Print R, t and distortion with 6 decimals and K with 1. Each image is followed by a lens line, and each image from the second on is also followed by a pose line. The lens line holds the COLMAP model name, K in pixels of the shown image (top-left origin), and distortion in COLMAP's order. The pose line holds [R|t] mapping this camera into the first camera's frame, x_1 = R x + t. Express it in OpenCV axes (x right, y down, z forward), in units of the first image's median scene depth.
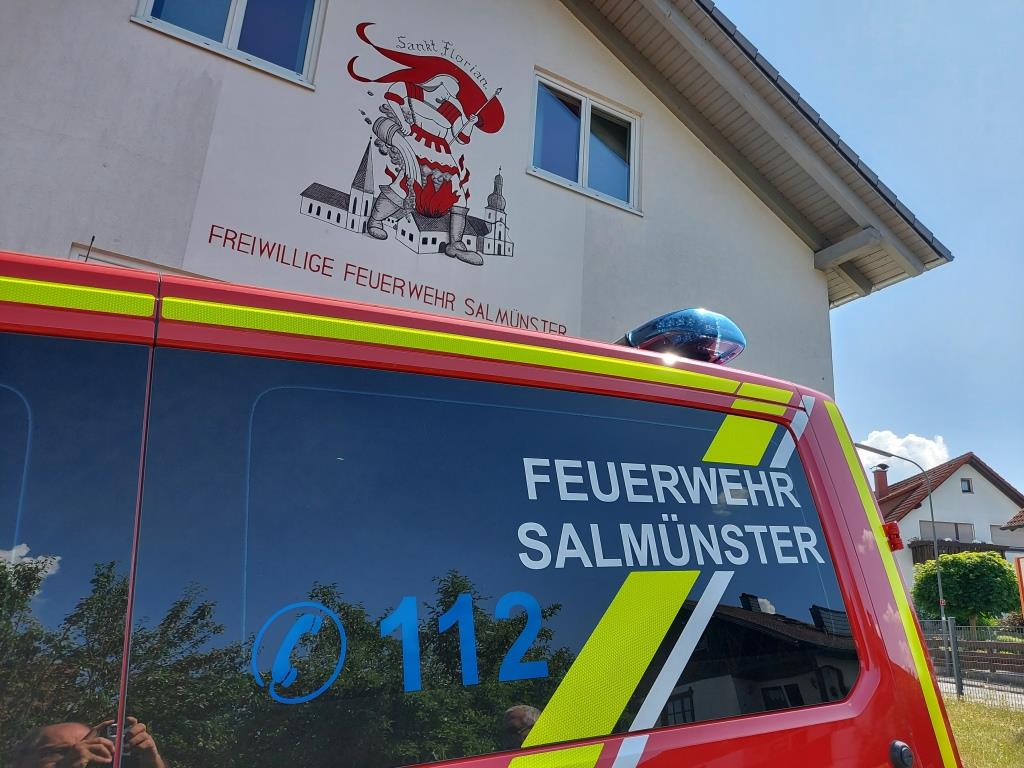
lens RADIAL K [[750.1, 0, 506.6], [0, 750.1, 391.4], [0, 0, 1]] dist [0.056155, -0.049856]
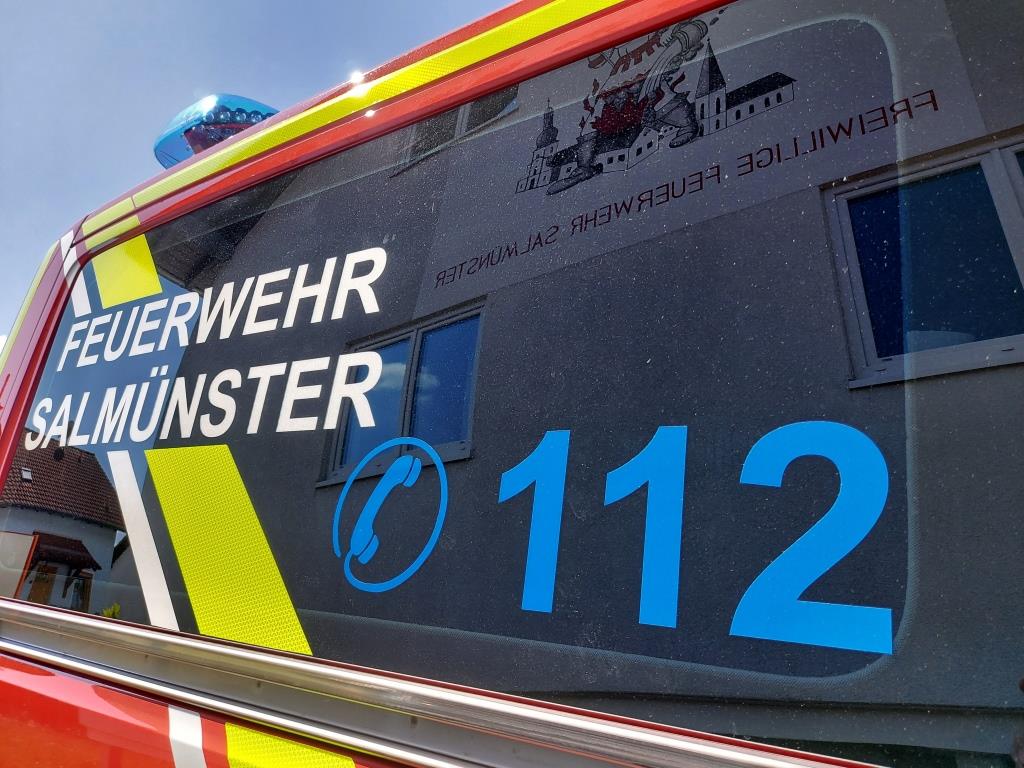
lens RADIAL K [[750.1, 0, 509.5], [0, 750.1, 390.2], [0, 0, 1]] dist [0.056155, -0.049856]
pose [[0.437406, -0.104593, -0.893161, 0.877254], [0.178567, 0.983537, -0.027726, 0.240605], [0.881357, -0.147362, 0.448882, 0.911732]]
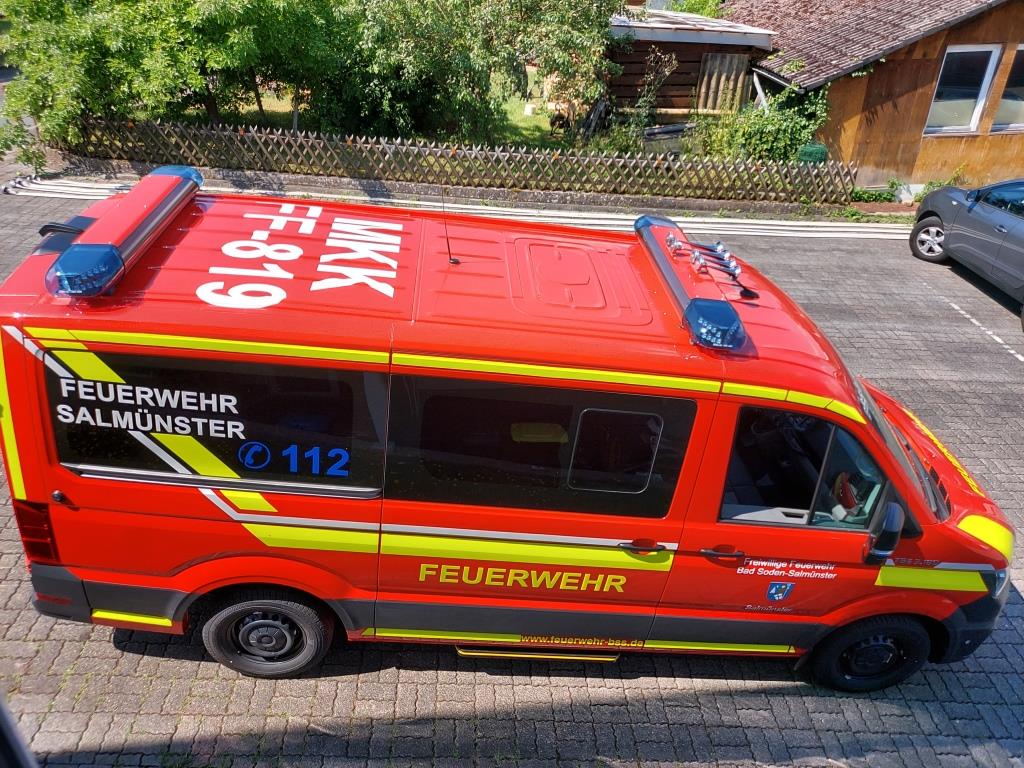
lens RADIAL K [[750.1, 0, 509.4], [0, 750.1, 390.9], [0, 0, 1]] dist [0.056155, -0.049856]
pose [[0.871218, 0.402590, -0.280893, 1.587796], [-0.043068, 0.632683, 0.773213, -1.465330], [0.489004, -0.661539, 0.568543, 0.309494]]
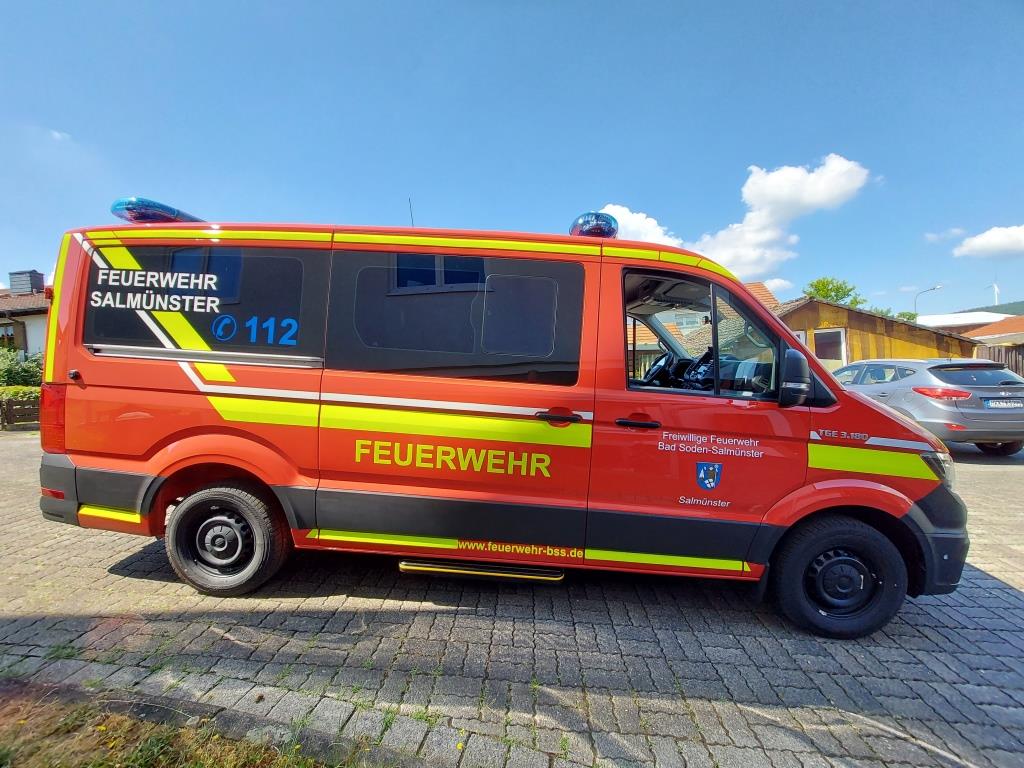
lens RADIAL K [[403.6, 0, 515.9], [0, 403.6, 388.9], [0, 0, 1]] dist [0.007371, -0.001476]
pose [[0.833507, 0.152262, -0.531114, 2.055628], [0.059445, 0.930983, 0.360189, 0.039833], [0.549301, -0.331792, 0.766930, 0.448944]]
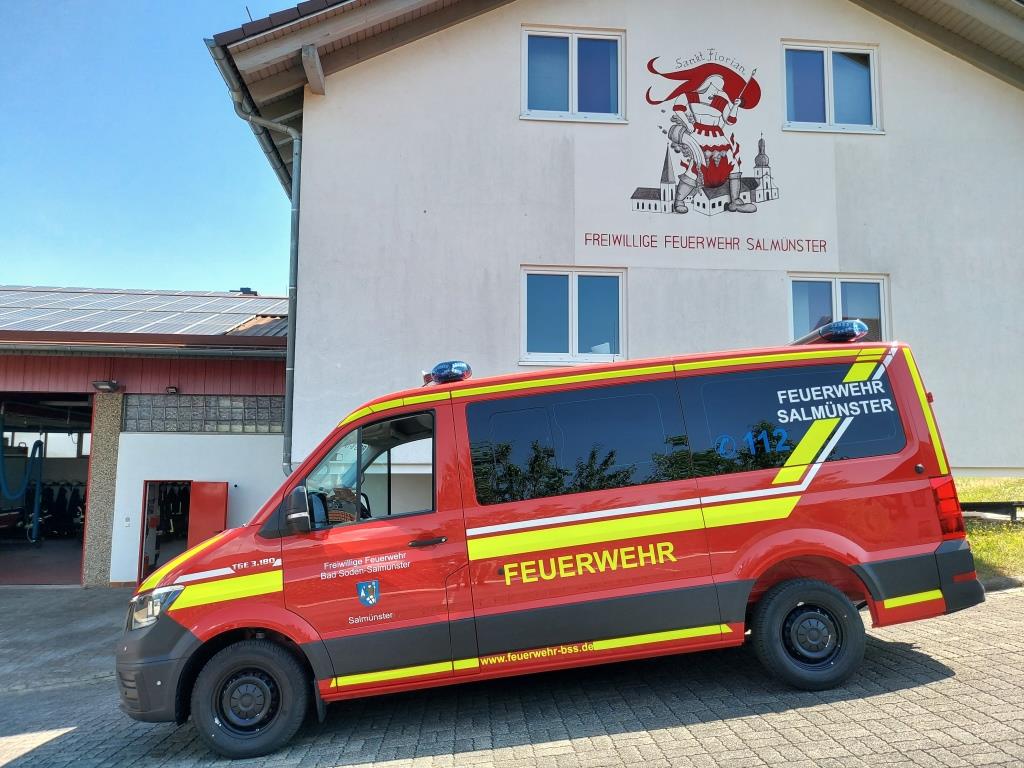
lens RADIAL K [[750.1, 0, 509.9], [0, 750.1, 389.5], [0, 0, 1]] dist [0.056155, -0.049856]
pose [[0.920576, -0.104730, -0.376260, 0.171814], [0.173914, 0.972516, 0.154812, -0.586295], [0.349706, -0.207954, 0.913488, -2.265024]]
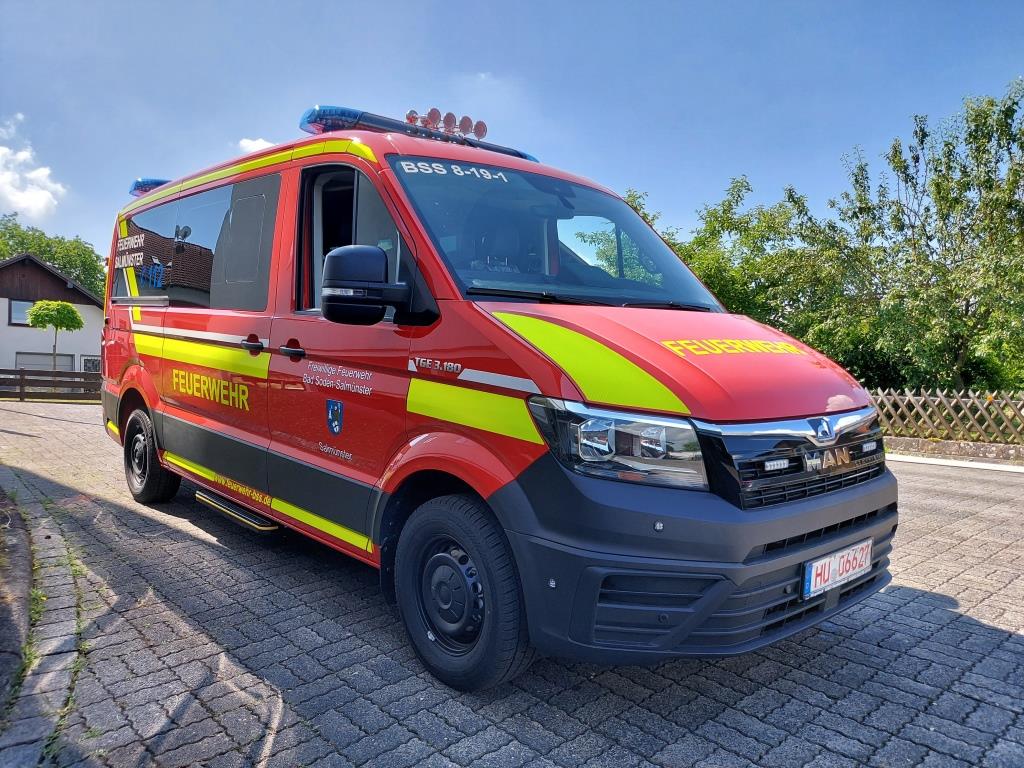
lens RADIAL K [[750.1, 0, 509.9], [0, 750.1, 382.7], [0, 0, 1]] dist [0.056155, -0.049856]
pose [[0.198882, 0.151056, -0.968312, 3.853150], [0.257772, 0.945196, 0.200394, 0.460457], [0.945515, -0.289459, 0.149044, 1.867275]]
